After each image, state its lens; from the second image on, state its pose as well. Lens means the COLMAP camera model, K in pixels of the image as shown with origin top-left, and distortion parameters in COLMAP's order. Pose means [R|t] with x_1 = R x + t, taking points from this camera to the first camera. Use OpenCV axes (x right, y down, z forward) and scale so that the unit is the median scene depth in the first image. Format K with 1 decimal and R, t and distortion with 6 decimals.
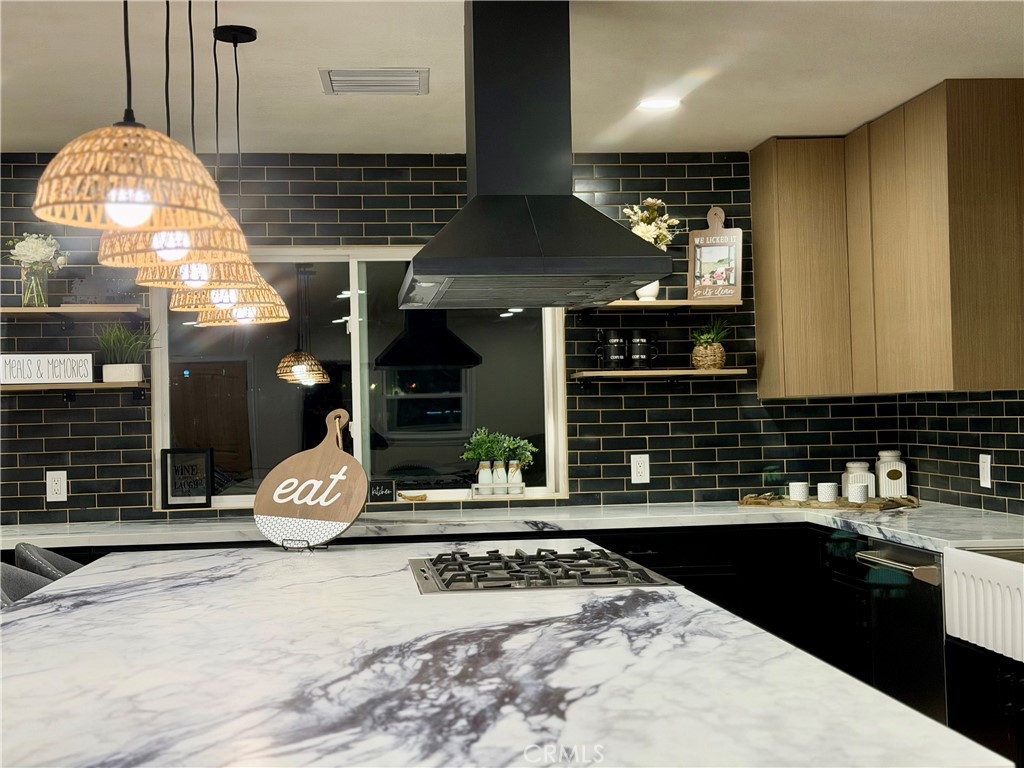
lens RADIAL K [[1464.2, 0, 515.5], [0, 1464.2, 382.8], [0, 0, 1]] dist [0.136666, 0.000000]
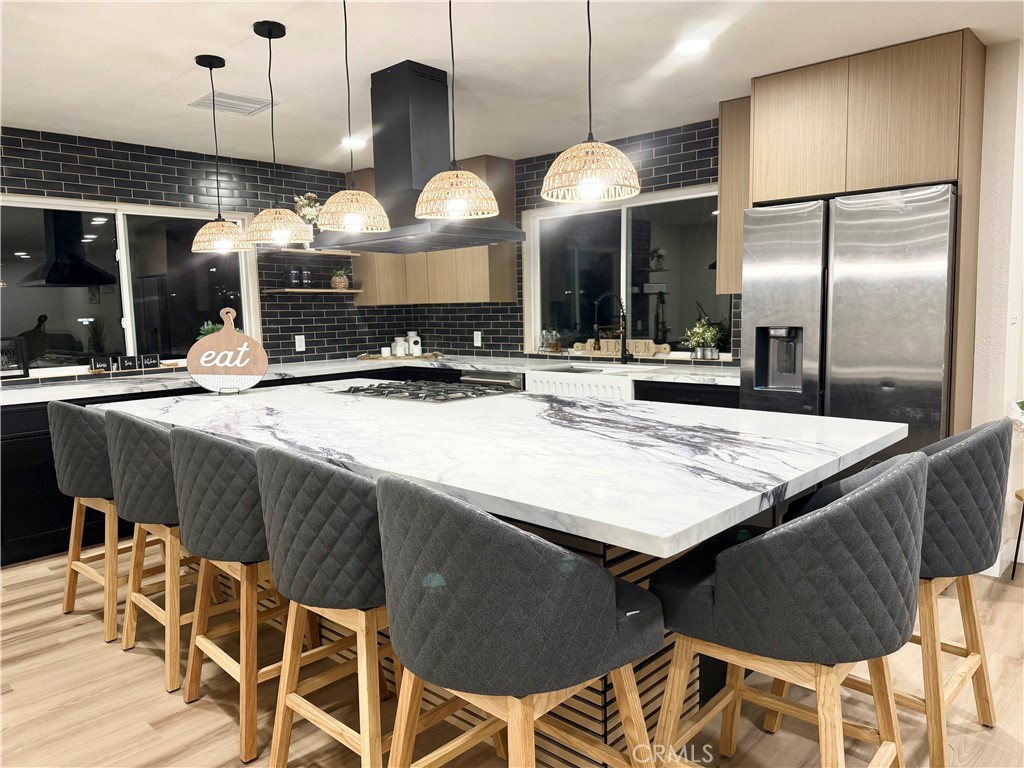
lens RADIAL K [[717.8, 0, 508.4], [0, 717.8, 388.7], [0, 0, 1]] dist [0.077176, -0.114834]
pose [[0.757573, -0.068744, 0.649121, -0.310797], [-0.006961, 0.993532, 0.113342, 0.010814], [-0.652714, -0.090383, 0.752194, 0.143404]]
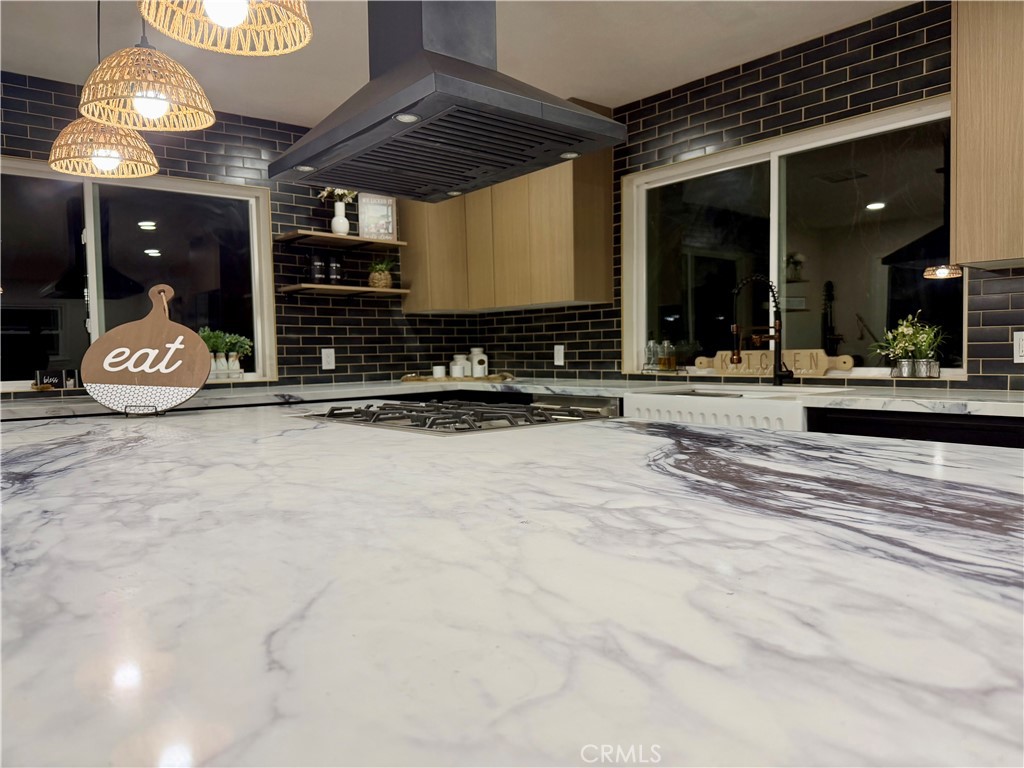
lens RADIAL K [[717.8, 0, 513.6], [0, 717.8, 394.2], [0, 0, 1]] dist [0.077176, -0.114834]
pose [[0.835487, -0.026910, 0.548850, -0.149348], [-0.010427, 0.997844, 0.064796, 0.045886], [-0.549411, -0.059858, 0.833406, 0.320941]]
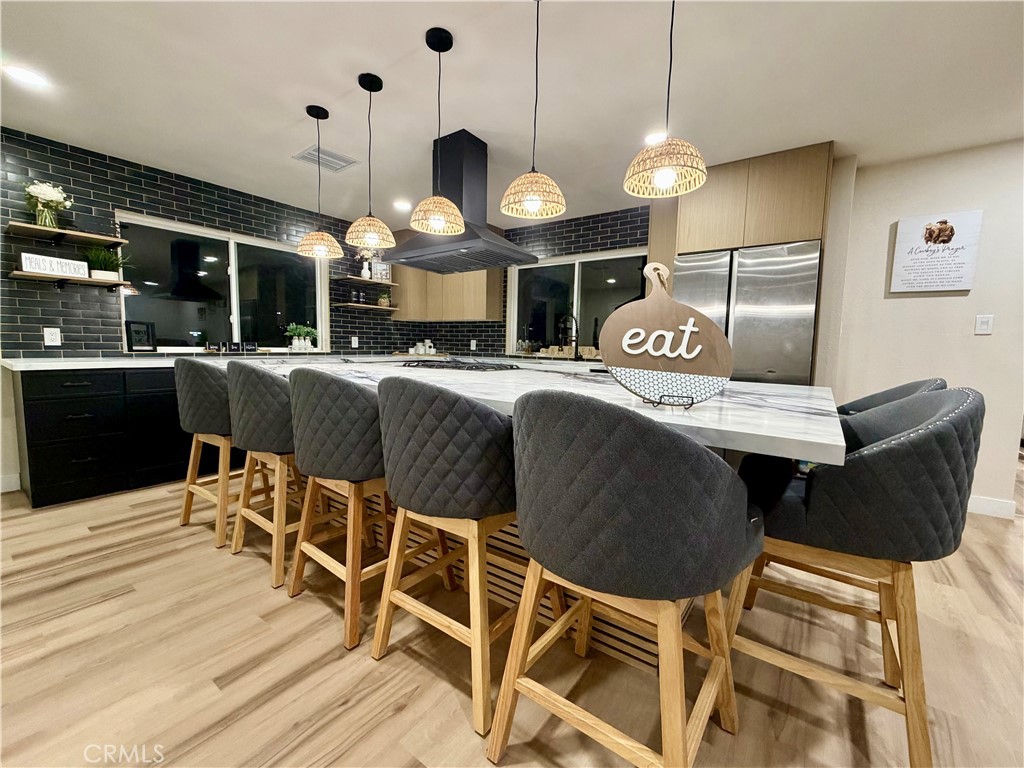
lens RADIAL K [[422.4, 0, 511.4], [0, 422.4, 386.2], [0, 0, 1]] dist [-0.001235, -0.000226]
pose [[0.673475, -0.035768, 0.738344, -0.303233], [-0.051051, 0.994193, 0.094728, 0.051044], [-0.737445, -0.101490, 0.667739, 0.254237]]
